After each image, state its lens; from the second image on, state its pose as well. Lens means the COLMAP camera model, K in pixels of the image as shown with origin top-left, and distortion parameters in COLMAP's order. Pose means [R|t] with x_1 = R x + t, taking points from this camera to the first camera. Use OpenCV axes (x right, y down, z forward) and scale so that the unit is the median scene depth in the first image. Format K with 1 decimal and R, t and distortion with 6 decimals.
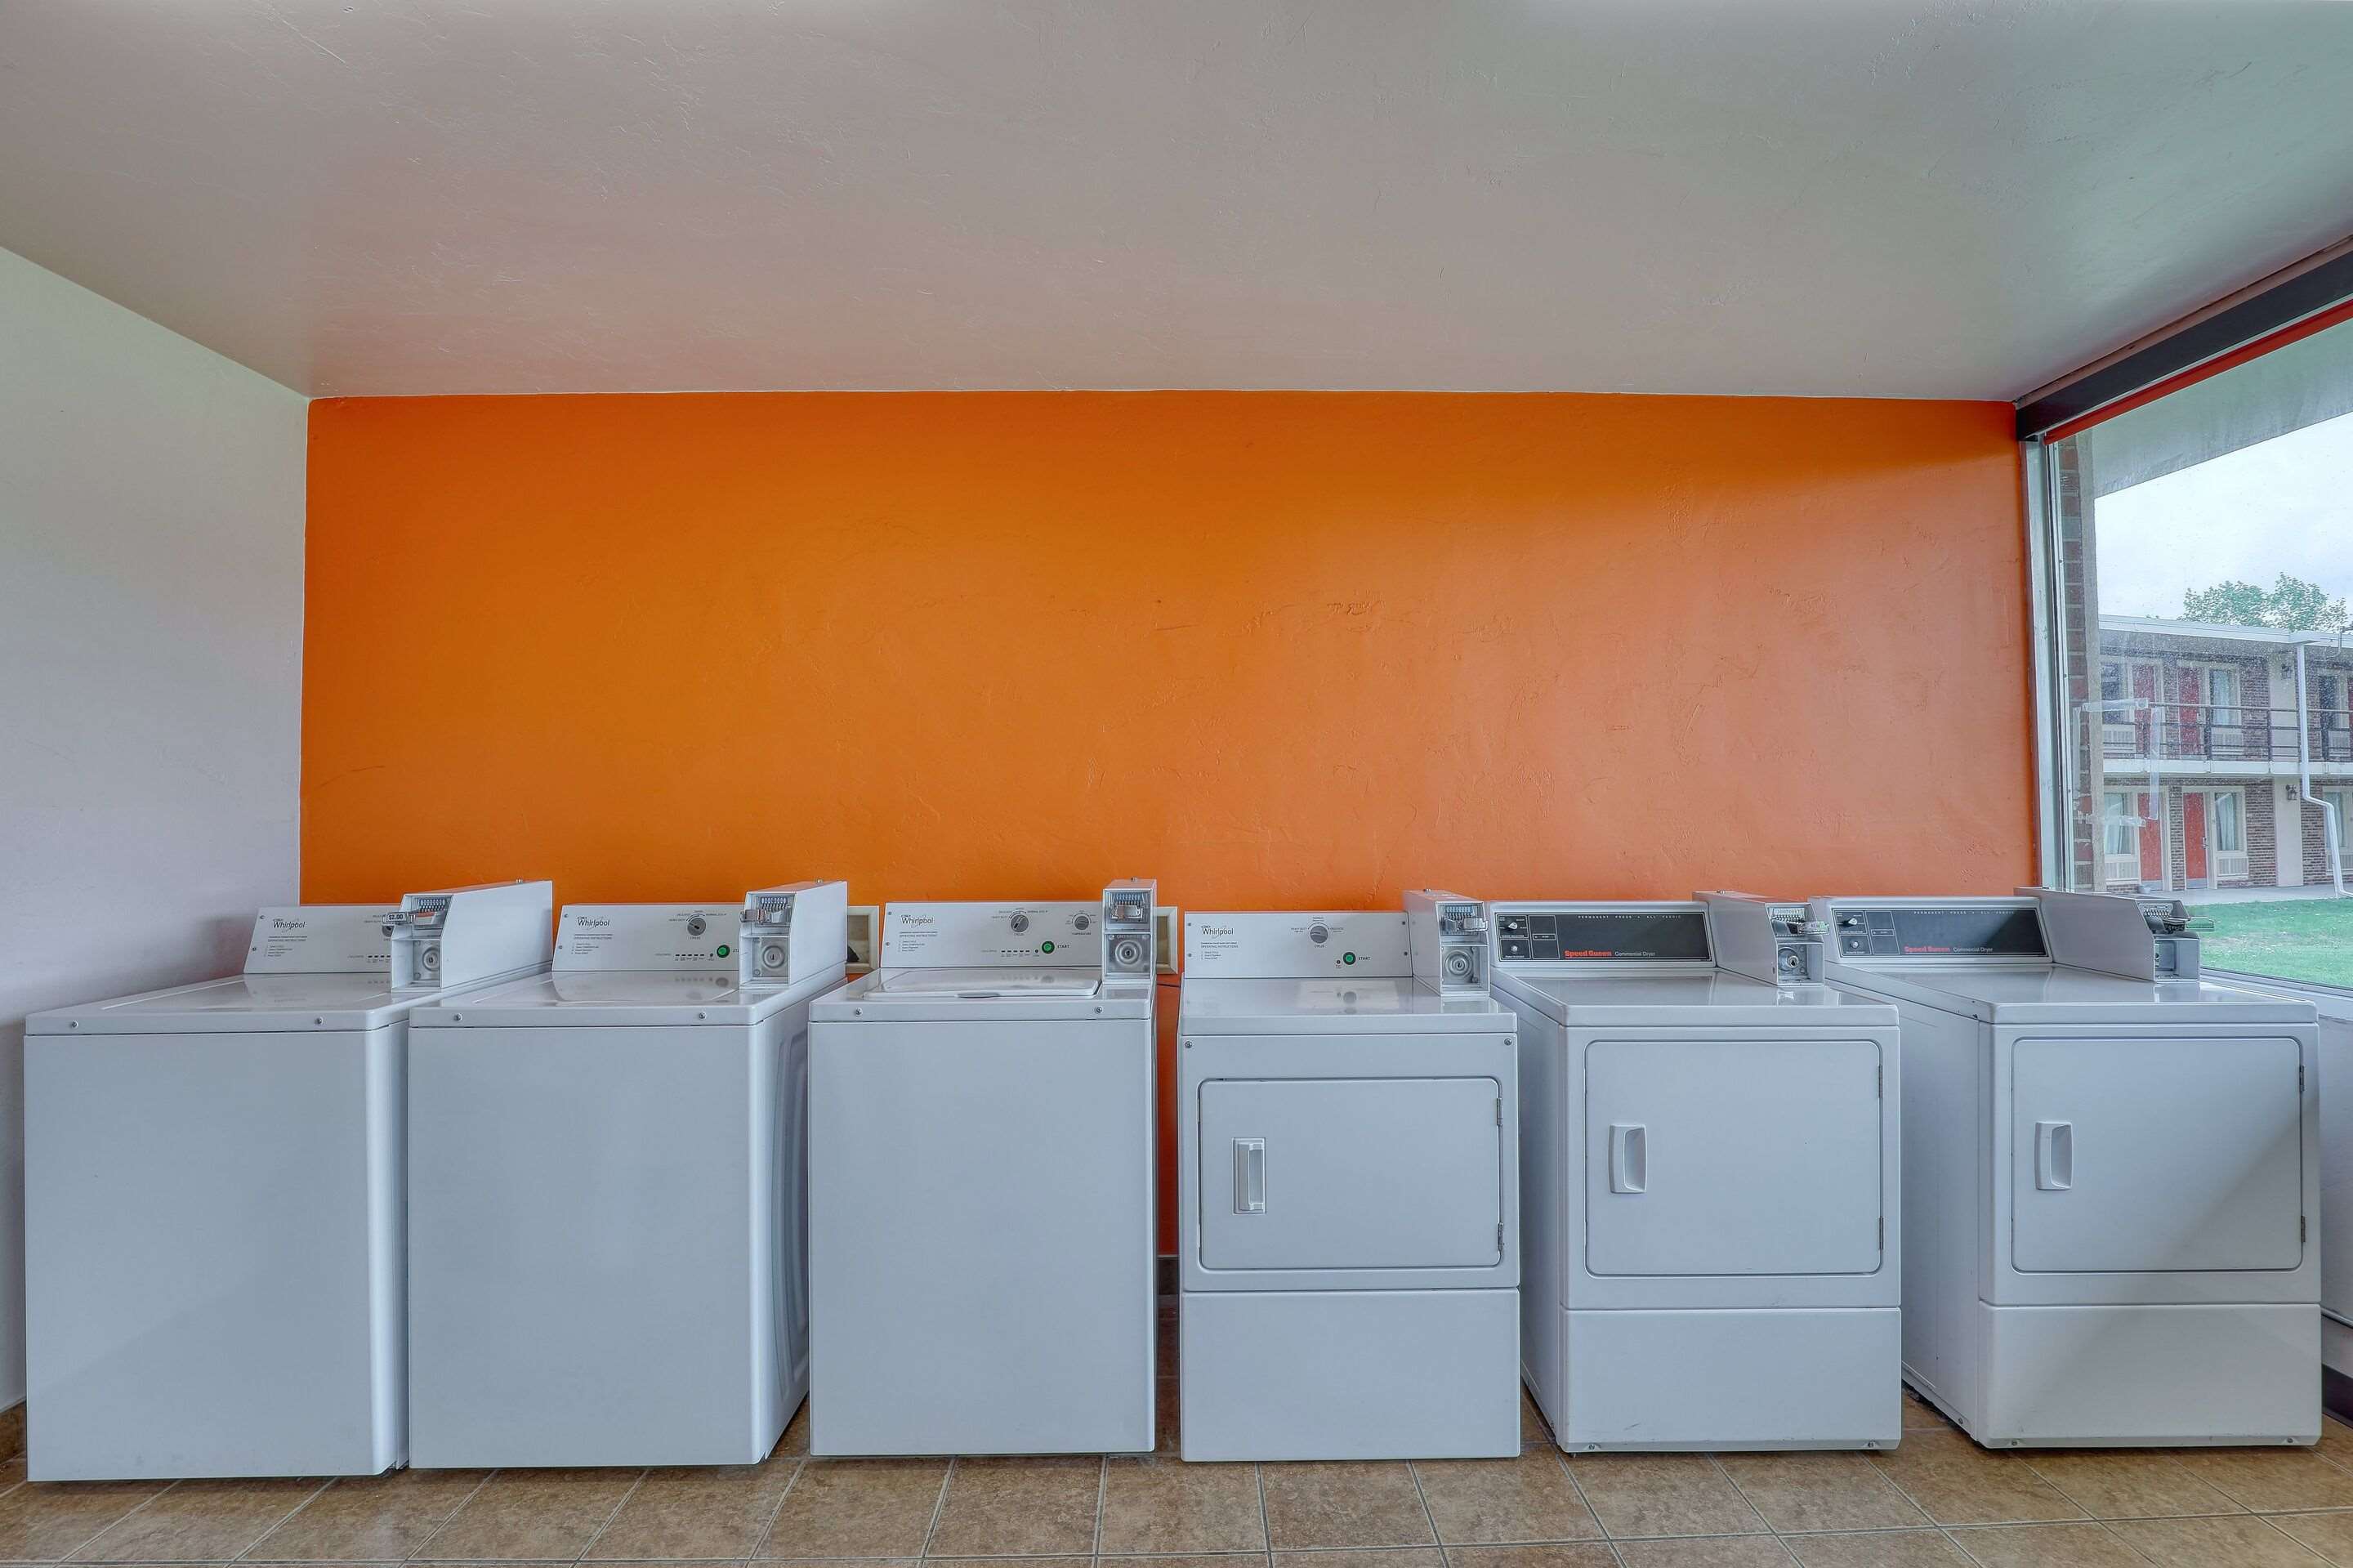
lens RADIAL K [[1083.0, 0, 1194.9], [0, 1083.0, 787.1], [0, 0, 1]] dist [-0.033801, 0.007177]
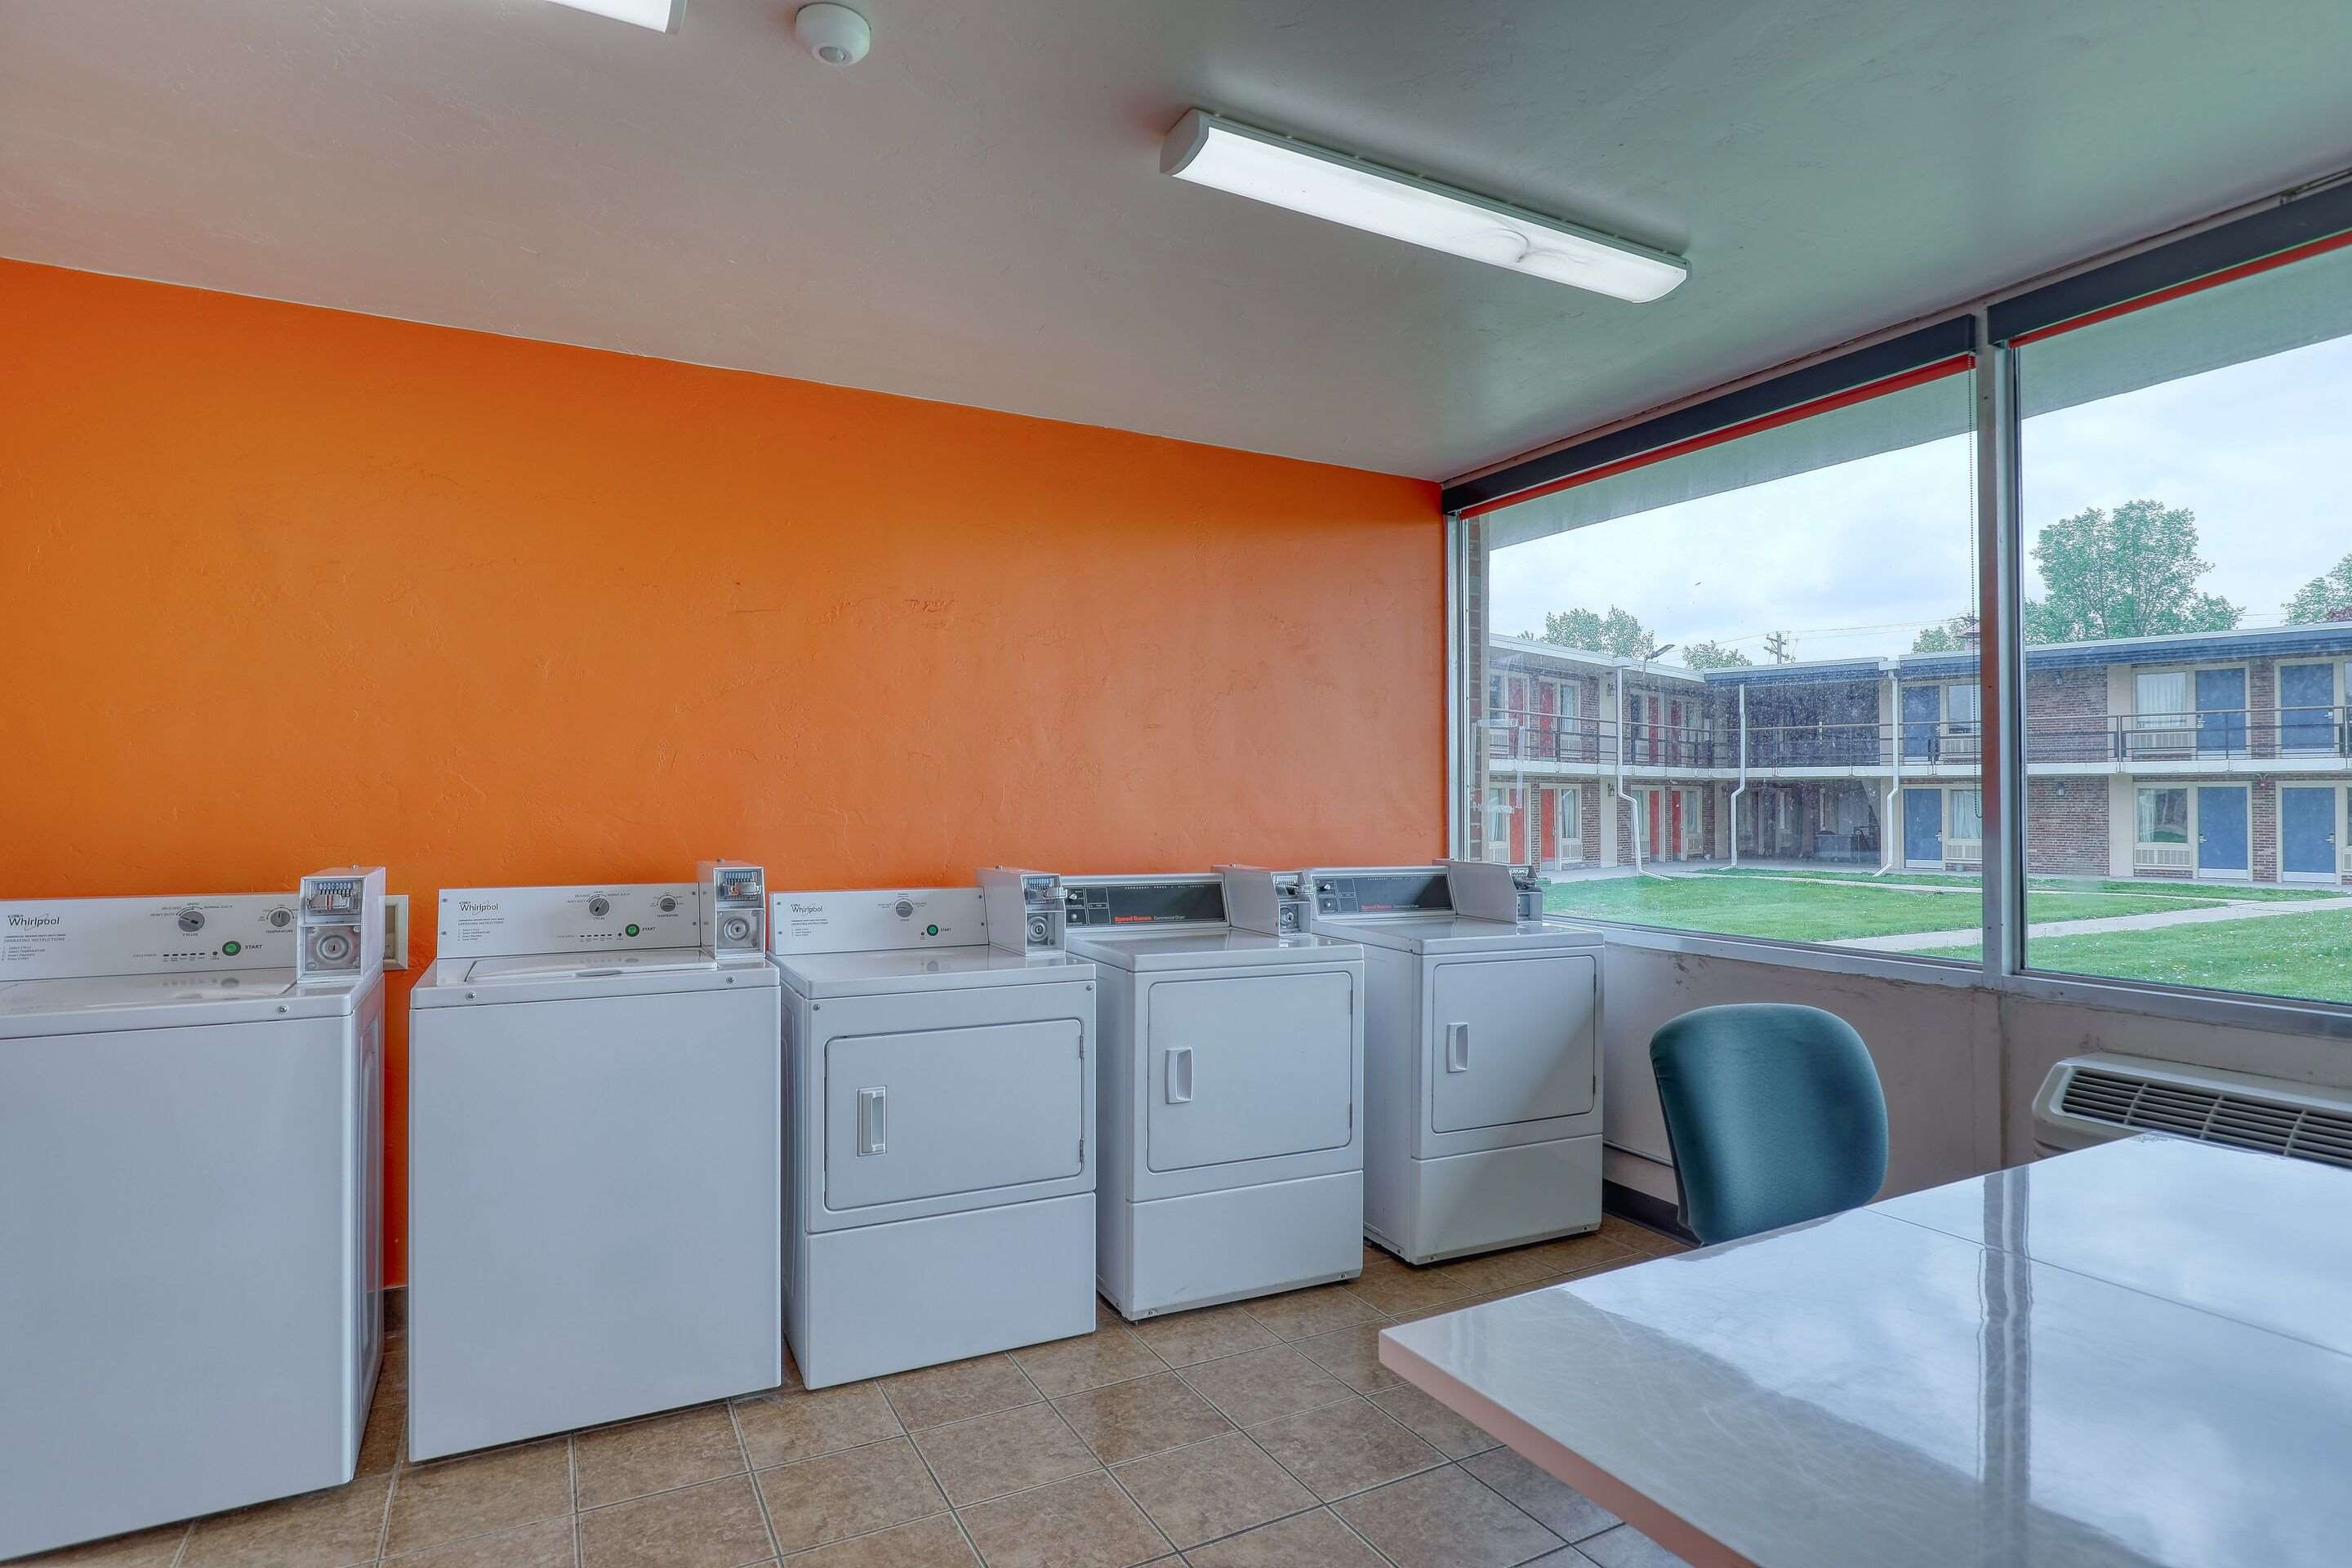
lens RADIAL K [[1215.5, 0, 1167.6], [0, 1215.5, 787.0], [0, 0, 1]] dist [-0.013952, 0.000168]
pose [[0.899040, 0.013804, 0.437648, -0.226093], [-0.019525, 0.999773, 0.008576, -0.001582], [-0.437430, -0.016255, 0.899105, -0.253168]]
